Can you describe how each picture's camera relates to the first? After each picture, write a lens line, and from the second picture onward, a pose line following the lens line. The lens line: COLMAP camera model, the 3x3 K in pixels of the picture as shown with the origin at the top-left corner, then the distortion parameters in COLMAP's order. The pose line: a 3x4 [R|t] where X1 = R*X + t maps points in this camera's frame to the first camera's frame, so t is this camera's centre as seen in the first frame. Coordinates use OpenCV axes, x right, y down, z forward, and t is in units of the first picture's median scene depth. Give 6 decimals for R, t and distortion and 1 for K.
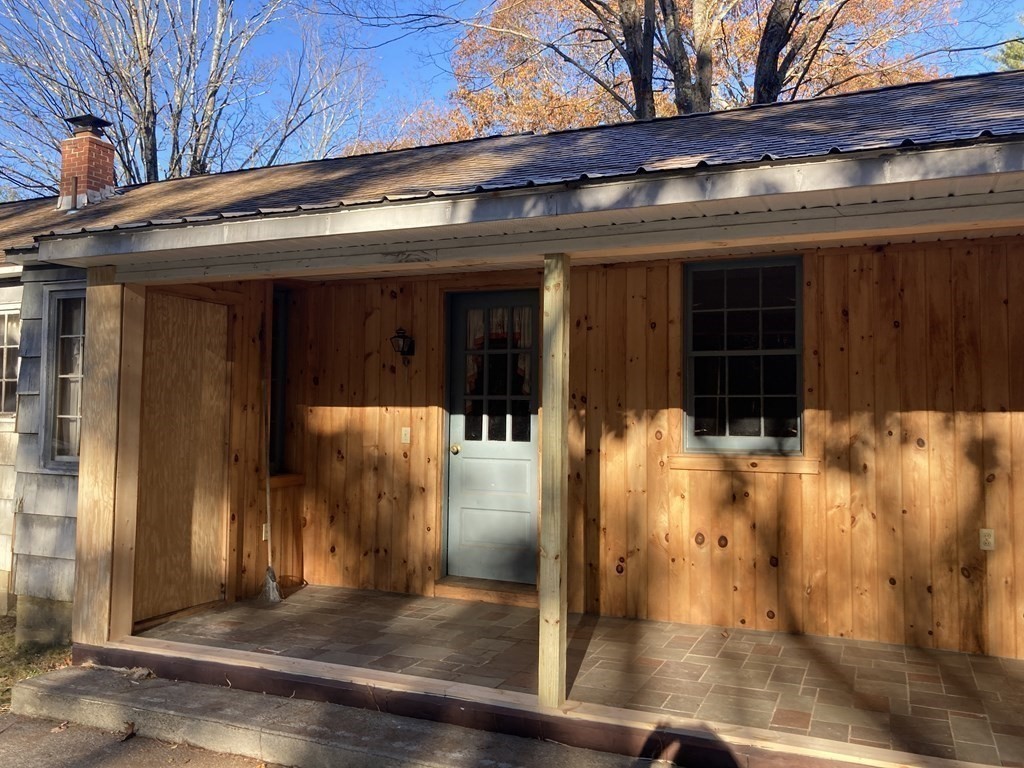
lens RADIAL K [[843.6, 0, 512.2], [0, 843.6, 377.6], [0, 0, 1]] dist [0.025419, -0.029331]
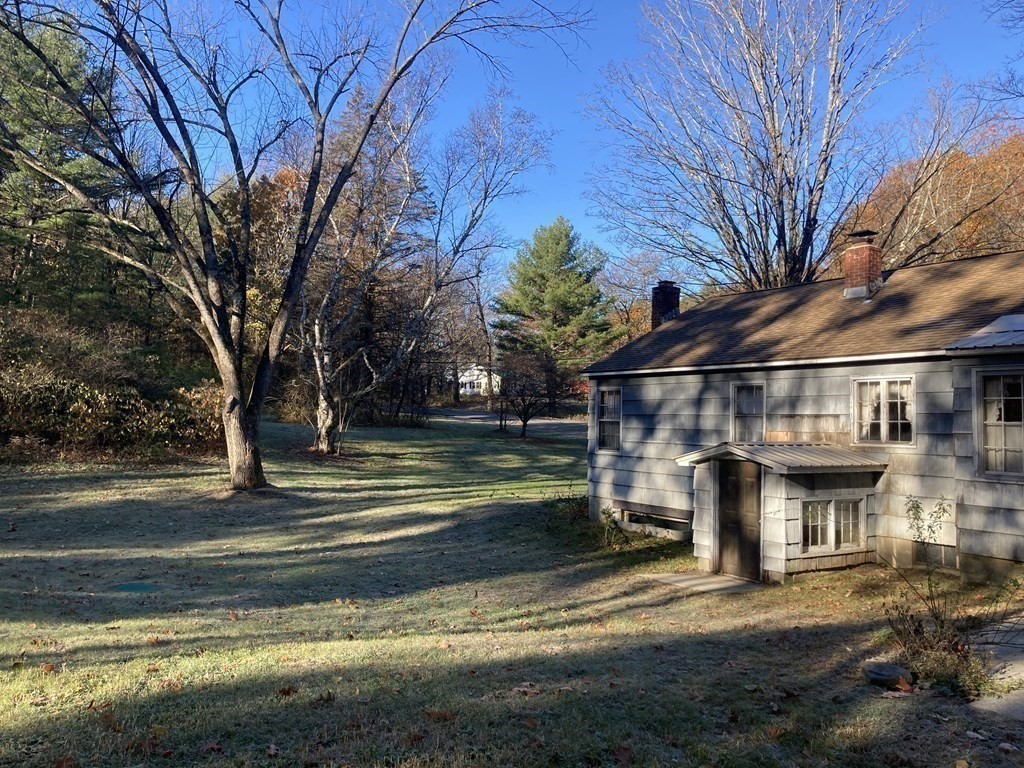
lens RADIAL K [[843.6, 0, 513.8], [0, 843.6, 376.1], [0, 0, 1]] dist [0.025419, -0.029331]
pose [[0.843332, -0.021603, -0.536959, -0.552338], [0.009429, 0.999633, -0.025409, -0.077993], [0.537311, 0.016365, 0.843226, -1.185936]]
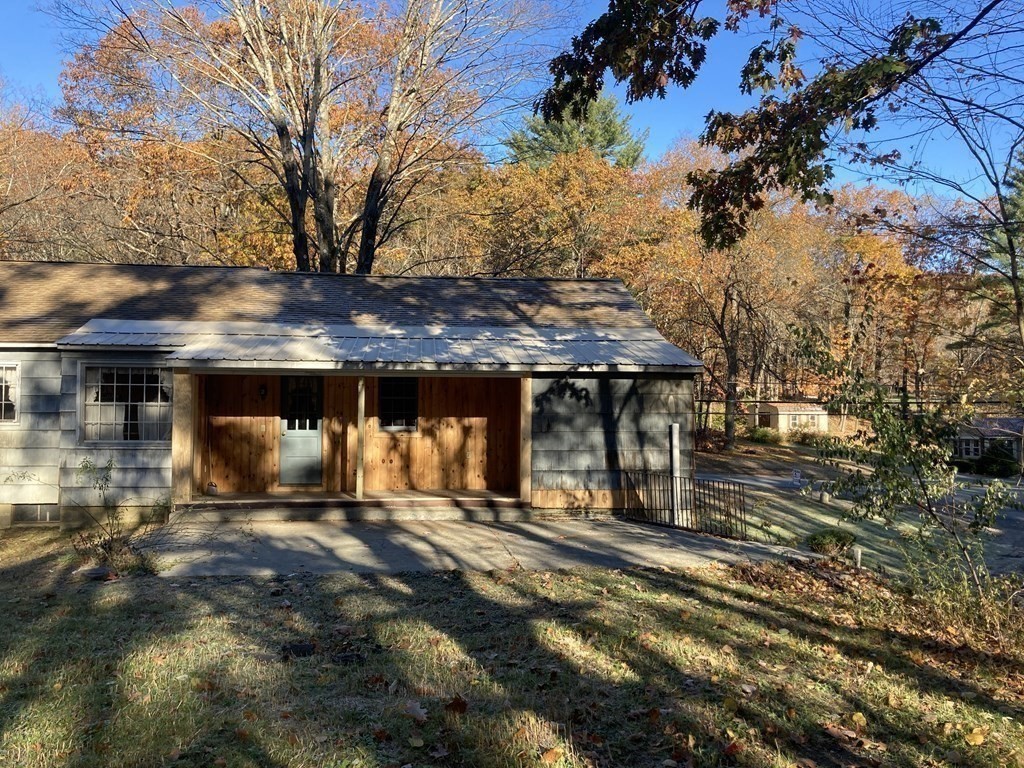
lens RADIAL K [[843.6, 0, 513.6], [0, 843.6, 380.3], [0, 0, 1]] dist [0.025419, -0.029331]
pose [[0.868151, 0.013645, 0.496113, -0.868559], [-0.017176, 0.999849, 0.002556, -0.109140], [-0.496004, -0.010740, 0.868254, -1.826232]]
